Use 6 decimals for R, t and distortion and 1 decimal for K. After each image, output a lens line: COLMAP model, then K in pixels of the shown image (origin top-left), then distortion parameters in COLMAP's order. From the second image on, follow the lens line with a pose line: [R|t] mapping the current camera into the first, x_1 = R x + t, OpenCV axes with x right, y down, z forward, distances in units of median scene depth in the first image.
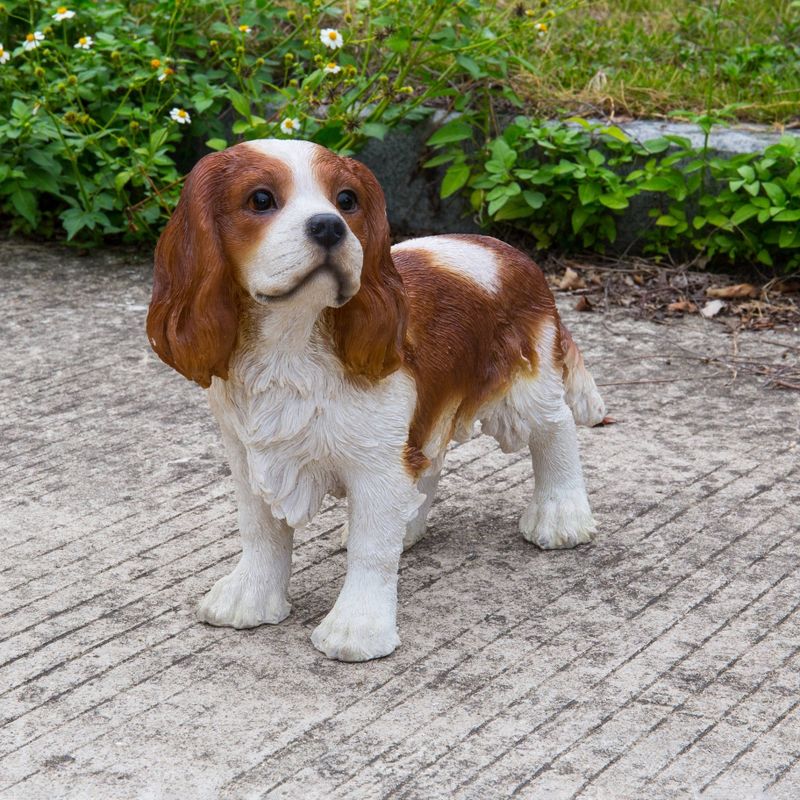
lens RADIAL K [[2799.0, 0, 401.7], [0, 2799.0, 398.3], [0, 0, 1]] dist [0.208460, 0.000000]
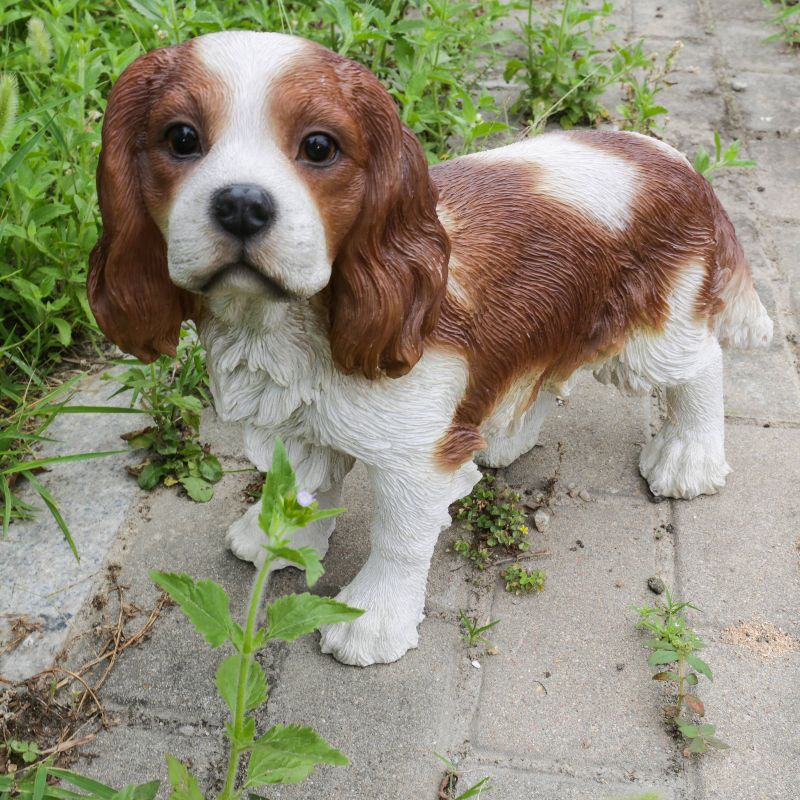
lens RADIAL K [[1239.9, 0, 329.0], [0, 1239.9, 392.4], [0, 0, 1]] dist [-0.025368, 0.000000]
pose [[0.929986, 0.190361, -0.314466, 0.079470], [-0.087050, 0.945182, 0.314726, -0.102341], [0.357139, -0.265317, 0.895577, 0.694317]]
